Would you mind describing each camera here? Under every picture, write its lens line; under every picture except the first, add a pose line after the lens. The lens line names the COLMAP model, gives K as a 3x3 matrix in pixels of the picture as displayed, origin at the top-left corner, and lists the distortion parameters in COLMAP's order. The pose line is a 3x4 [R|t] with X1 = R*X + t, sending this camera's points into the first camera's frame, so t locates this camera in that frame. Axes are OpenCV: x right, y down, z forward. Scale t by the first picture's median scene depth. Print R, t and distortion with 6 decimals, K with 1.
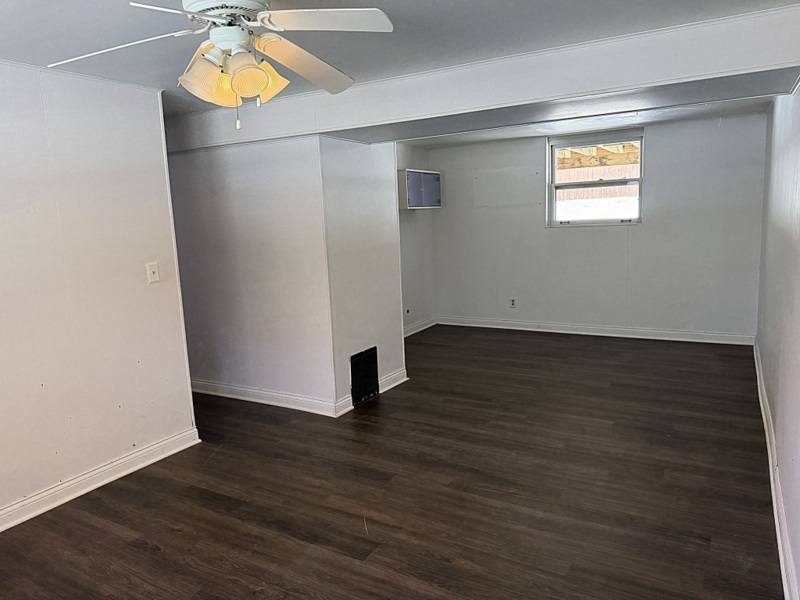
lens RADIAL K [[560.4, 0, 394.6], [0, 560.4, 298.1], [0, 0, 1]] dist [0.057327, -0.067661]
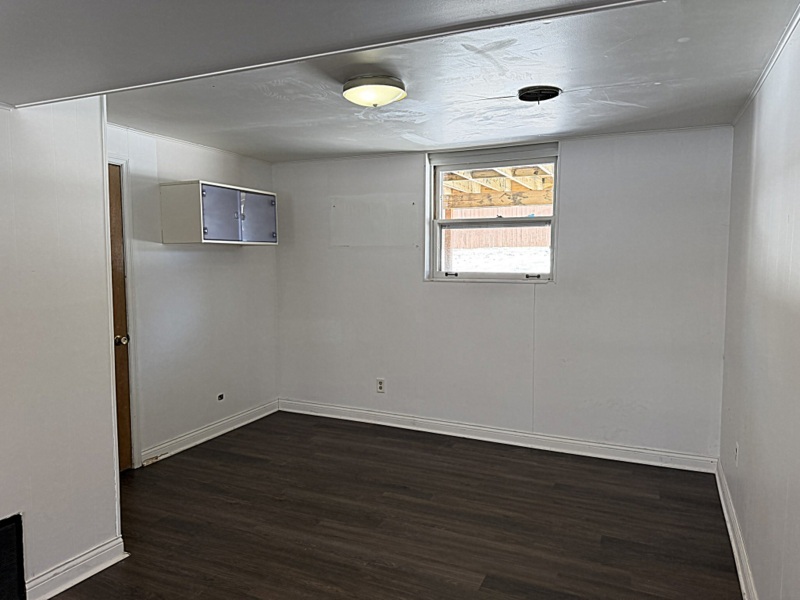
lens RADIAL K [[560.4, 0, 398.7], [0, 560.4, 303.6], [0, 0, 1]] dist [0.057327, -0.067661]
pose [[0.993550, 0.036094, 0.107500, 0.164969], [-0.029242, 0.997480, -0.064647, -0.052298], [-0.109562, 0.061087, 0.992101, 0.322022]]
